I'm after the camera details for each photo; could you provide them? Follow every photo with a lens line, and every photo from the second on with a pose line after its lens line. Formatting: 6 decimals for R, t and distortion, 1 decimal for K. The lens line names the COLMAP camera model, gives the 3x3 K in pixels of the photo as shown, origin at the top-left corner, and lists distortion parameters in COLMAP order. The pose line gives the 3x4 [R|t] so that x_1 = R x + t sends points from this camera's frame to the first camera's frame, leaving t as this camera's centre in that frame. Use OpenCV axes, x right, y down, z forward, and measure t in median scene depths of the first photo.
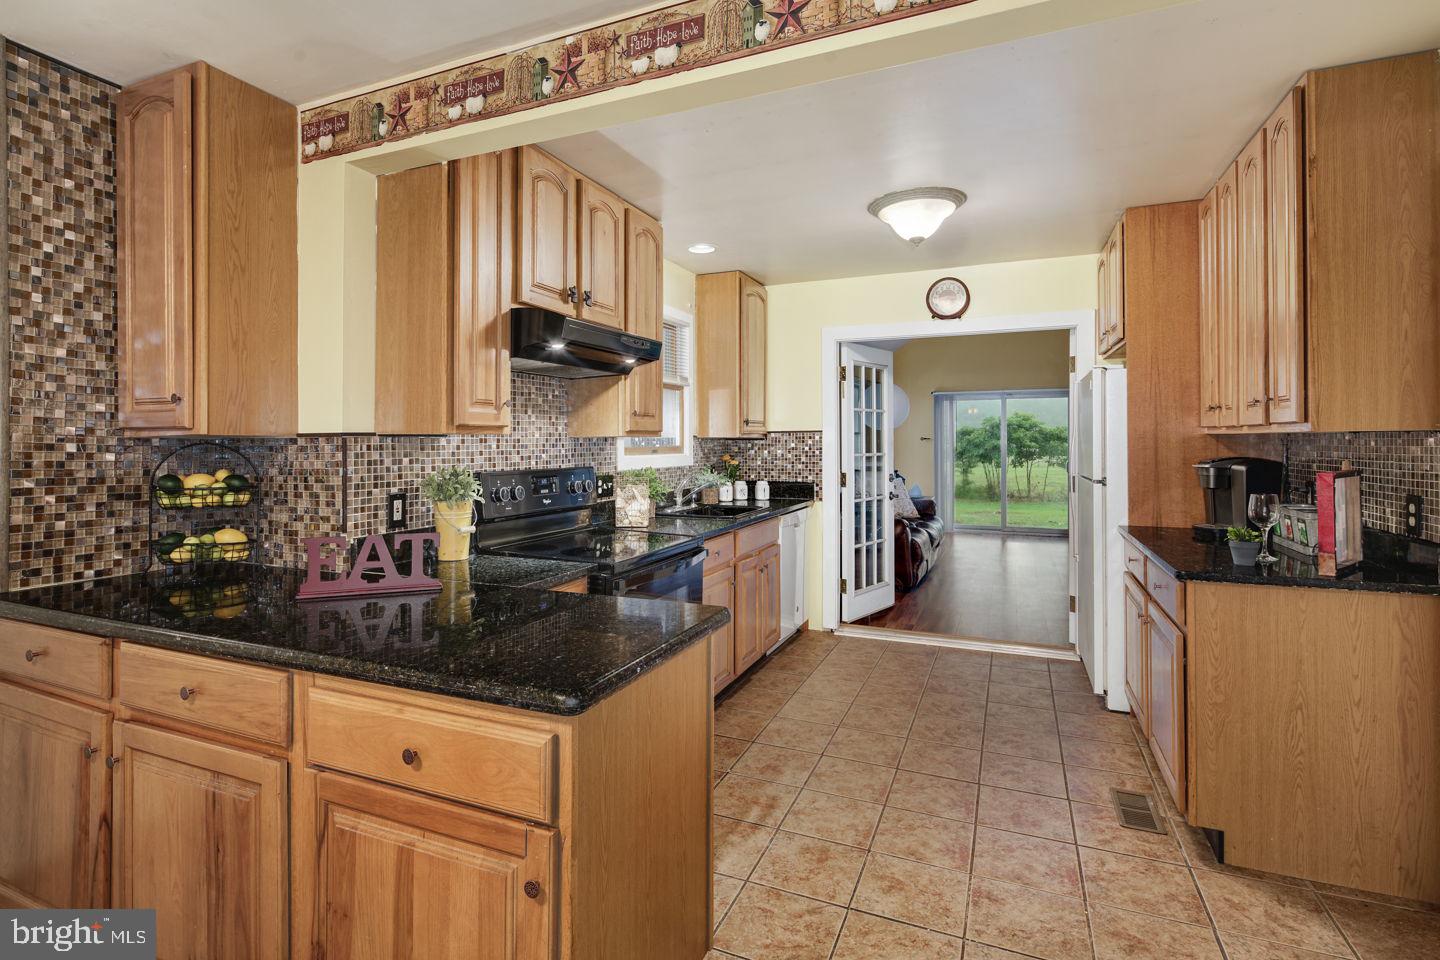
lens RADIAL K [[701.8, 0, 696.9], [0, 701.8, 431.0], [0, 0, 1]] dist [0.000605, -0.000131]
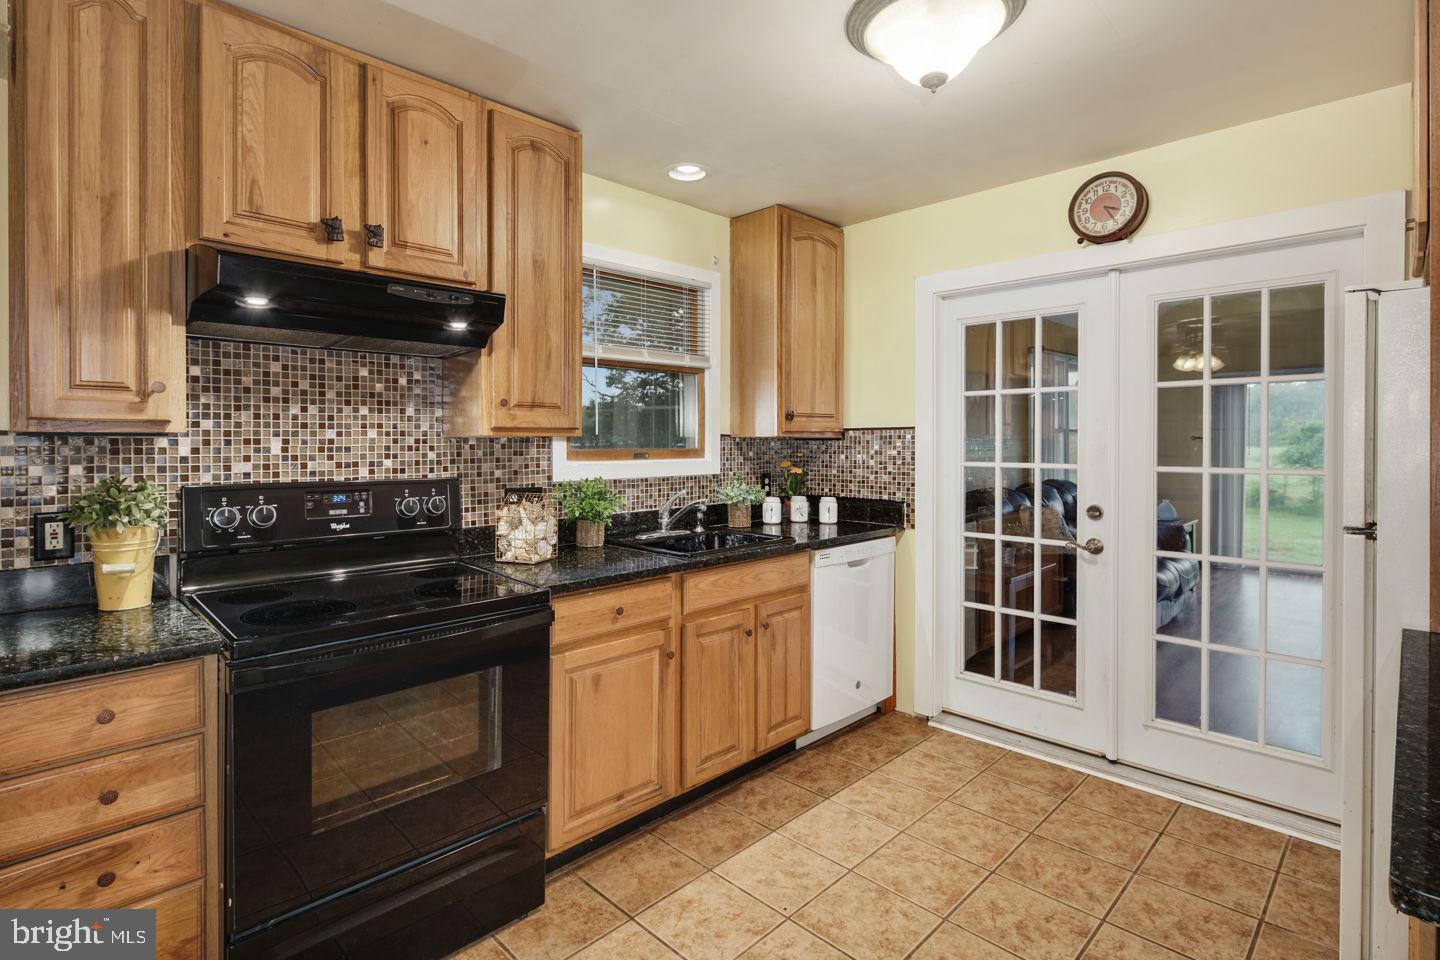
lens RADIAL K [[695.3, 0, 710.5], [0, 695.3, 441.7], [0, 0, 1]] dist [-0.001735, -0.000630]
pose [[0.930260, 0.001865, -0.366897, 0.305444], [0.004091, 0.999872, 0.015457, 0.003340], [0.366879, -0.015880, 0.930133, 0.367179]]
